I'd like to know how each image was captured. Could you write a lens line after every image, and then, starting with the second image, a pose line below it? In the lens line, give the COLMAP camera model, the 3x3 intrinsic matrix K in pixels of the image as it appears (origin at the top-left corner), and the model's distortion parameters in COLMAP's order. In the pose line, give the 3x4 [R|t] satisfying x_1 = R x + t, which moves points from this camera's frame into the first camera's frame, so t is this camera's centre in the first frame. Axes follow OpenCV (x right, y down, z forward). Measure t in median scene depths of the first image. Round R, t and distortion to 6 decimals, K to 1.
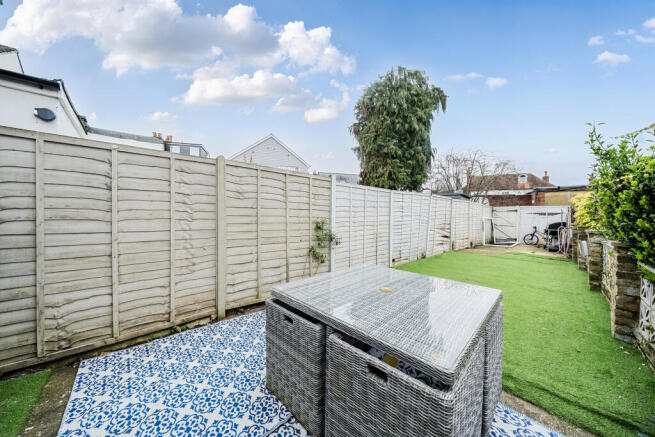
lens RADIAL K [[222.3, 0, 322.6], [0, 222.3, 215.7], [0, 0, 1]] dist [-0.004994, -0.000118]
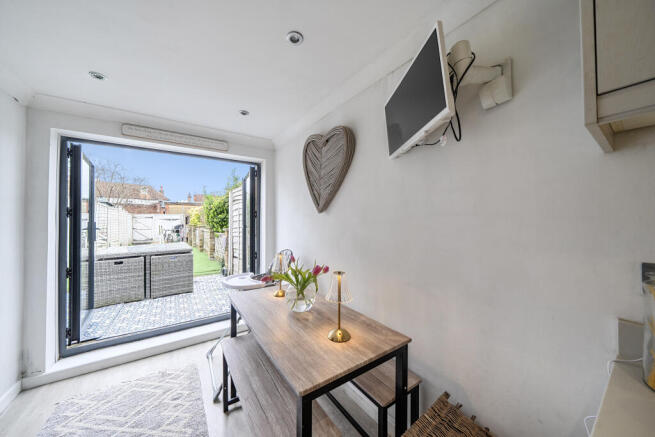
lens RADIAL K [[222.3, 0, 324.1], [0, 222.3, 216.8], [0, 0, 1]] dist [-0.004994, -0.000118]
pose [[0.135506, 0.003350, 0.990771, -0.331911], [0.024712, 0.999672, -0.006759, 0.009940], [-0.990468, 0.025400, 0.135378, -0.219183]]
